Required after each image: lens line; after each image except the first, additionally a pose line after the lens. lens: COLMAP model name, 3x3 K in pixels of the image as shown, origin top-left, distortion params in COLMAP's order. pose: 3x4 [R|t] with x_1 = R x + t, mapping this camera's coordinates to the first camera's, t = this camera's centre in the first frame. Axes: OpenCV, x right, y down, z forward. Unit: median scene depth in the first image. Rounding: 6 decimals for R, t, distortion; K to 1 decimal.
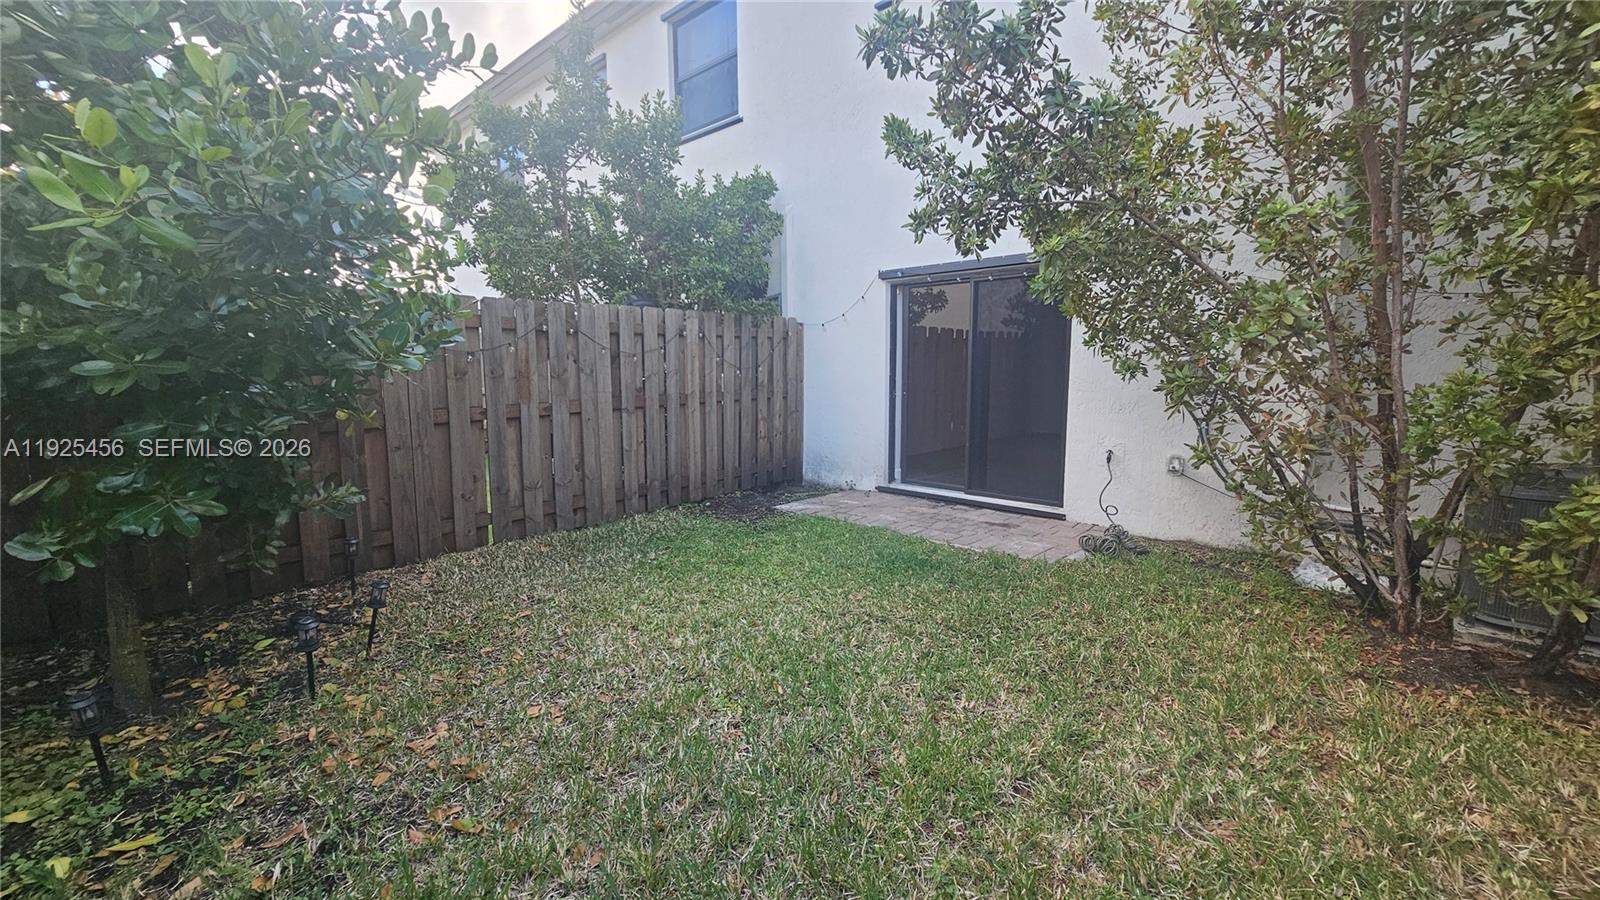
lens RADIAL K [[657.2, 0, 800.1], [0, 657.2, 449.0], [0, 0, 1]] dist [-0.000802, 0.001216]
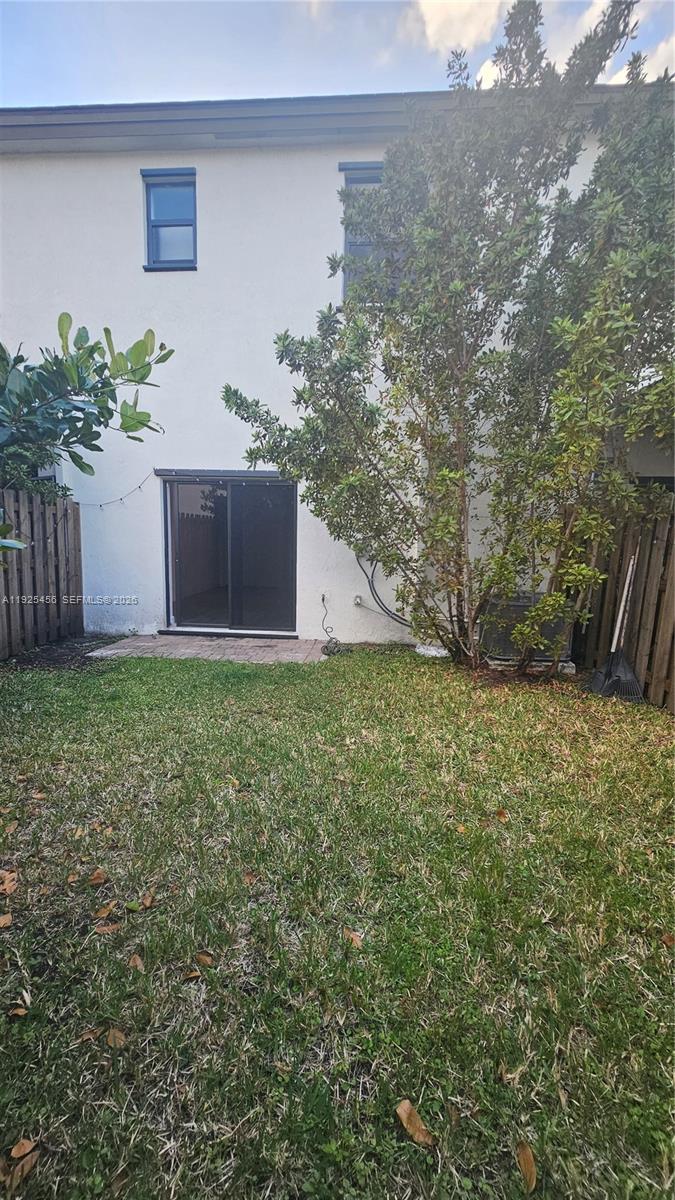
lens RADIAL K [[492.9, 0, 340.8], [0, 492.9, 601.2], [0, 0, 1]] dist [-0.000802, 0.001216]
pose [[0.769705, -0.060518, 0.635525, -0.326387], [0.054706, 0.998087, 0.028786, -0.016142], [-0.636052, 0.012611, 0.771543, -0.010156]]
